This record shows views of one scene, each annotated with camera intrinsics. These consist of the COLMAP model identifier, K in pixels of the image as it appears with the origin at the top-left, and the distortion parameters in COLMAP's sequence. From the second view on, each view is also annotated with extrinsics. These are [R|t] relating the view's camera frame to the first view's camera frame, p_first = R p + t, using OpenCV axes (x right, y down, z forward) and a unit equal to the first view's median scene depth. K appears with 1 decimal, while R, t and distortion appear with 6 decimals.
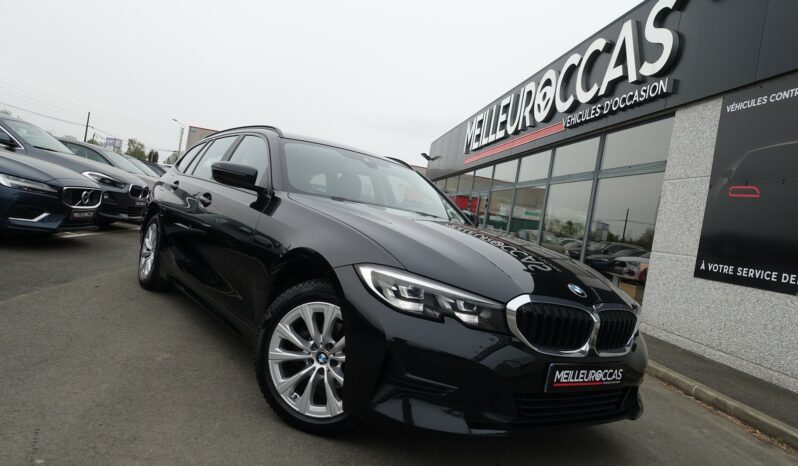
lens RADIAL K [[546.0, 0, 399.0], [0, 546.0, 233.0], [0, 0, 1]] dist [-0.005642, 0.000914]
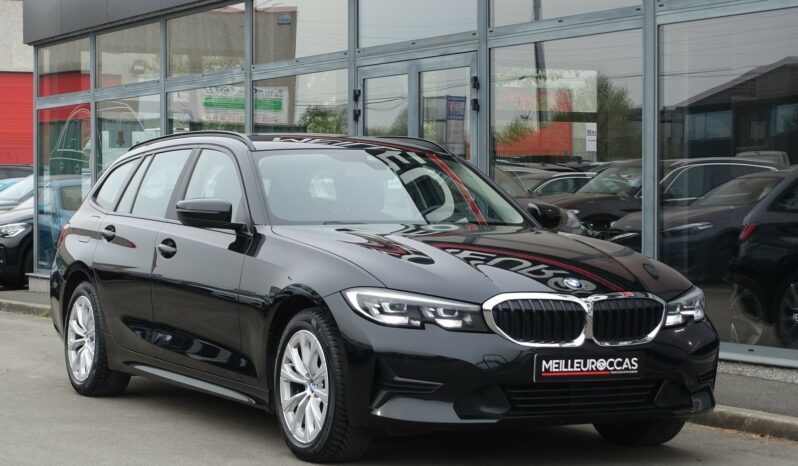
lens RADIAL K [[1705.1, 0, 399.0], [0, 1705.1, 233.0], [0, 0, 1]] dist [-0.032326, -0.027175]
pose [[0.977017, -0.159311, -0.141624, 0.510257], [0.157171, 0.987223, -0.026239, 0.051853], [0.143995, 0.003377, 0.989573, -2.231009]]
